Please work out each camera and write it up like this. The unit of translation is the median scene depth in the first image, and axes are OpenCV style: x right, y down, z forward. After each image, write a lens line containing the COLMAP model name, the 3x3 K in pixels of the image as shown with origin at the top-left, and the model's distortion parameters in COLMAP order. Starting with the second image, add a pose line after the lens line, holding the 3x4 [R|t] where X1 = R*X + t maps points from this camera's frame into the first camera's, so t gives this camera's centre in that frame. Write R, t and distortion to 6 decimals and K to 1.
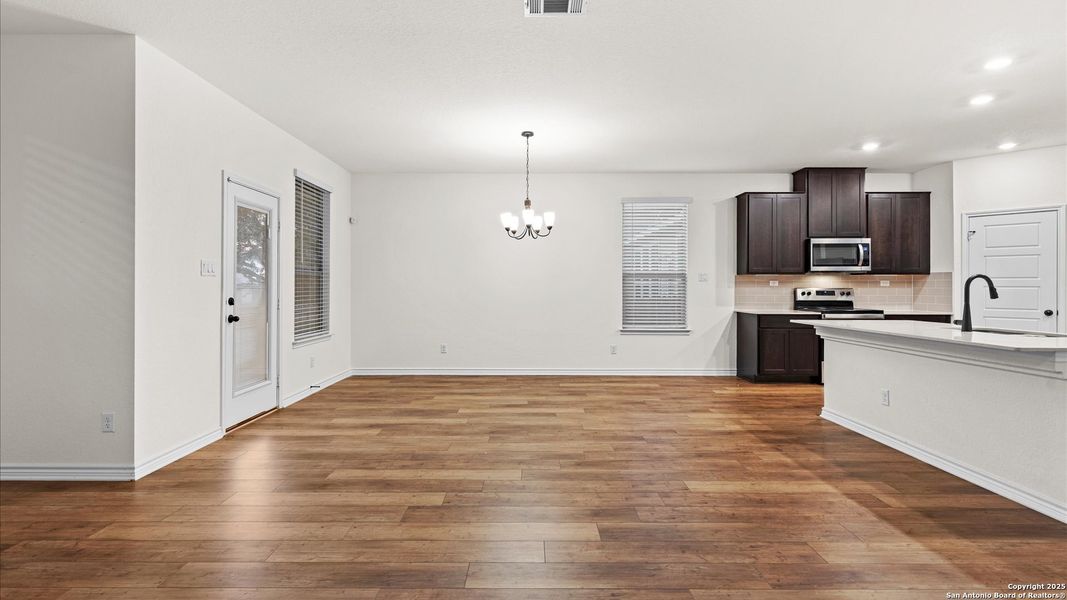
lens RADIAL K [[489.6, 0, 529.3], [0, 489.6, 283.6], [0, 0, 1]] dist [0.000735, -0.000201]
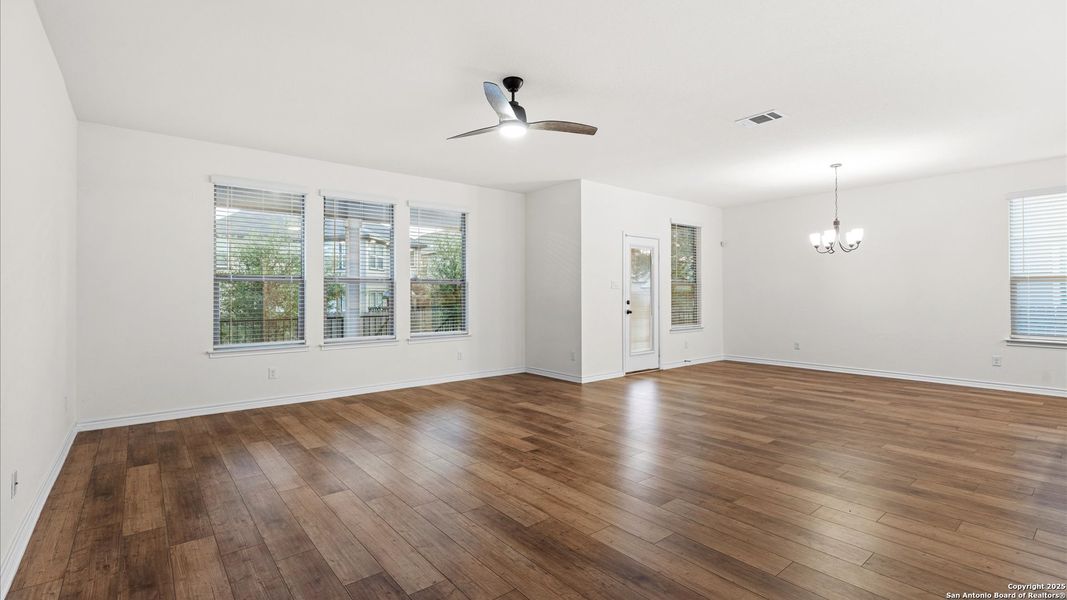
lens RADIAL K [[478.5, 0, 534.9], [0, 478.5, 296.8], [0, 0, 1]] dist [0.002534, 0.000150]
pose [[0.639865, 0.001423, -0.768486, 0.440578], [0.010331, 0.999892, 0.010454, -0.005143], [0.768418, -0.014628, 0.639781, -0.327529]]
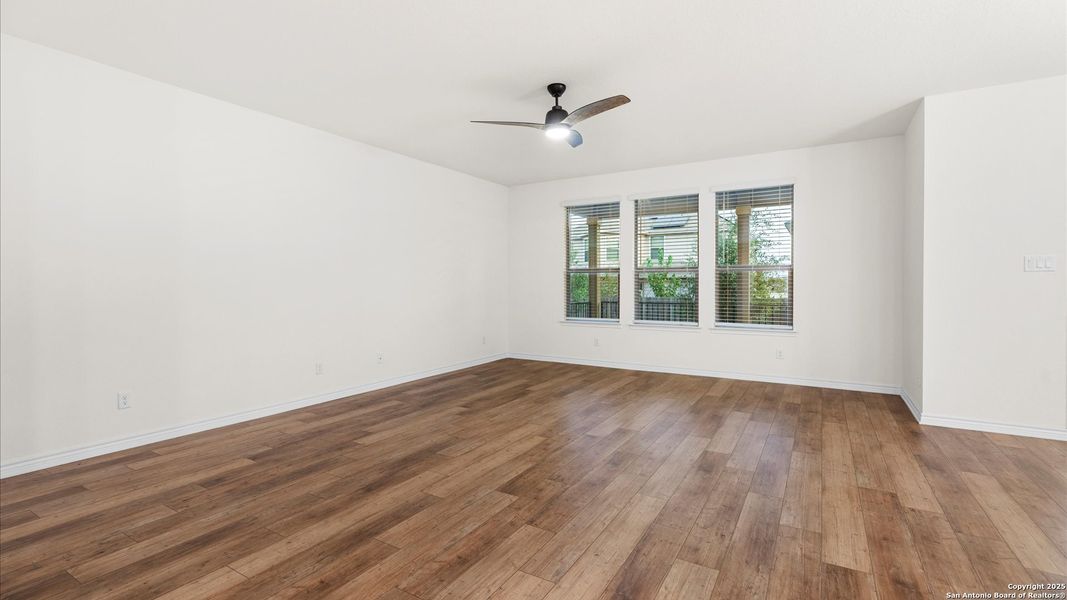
lens RADIAL K [[478.5, 0, 534.9], [0, 478.5, 296.8], [0, 0, 1]] dist [0.002534, 0.000150]
pose [[-0.508712, 0.025568, -0.860557, 0.570243], [0.011559, 0.999672, 0.022868, 0.001753], [0.860859, 0.001686, -0.508840, 0.481051]]
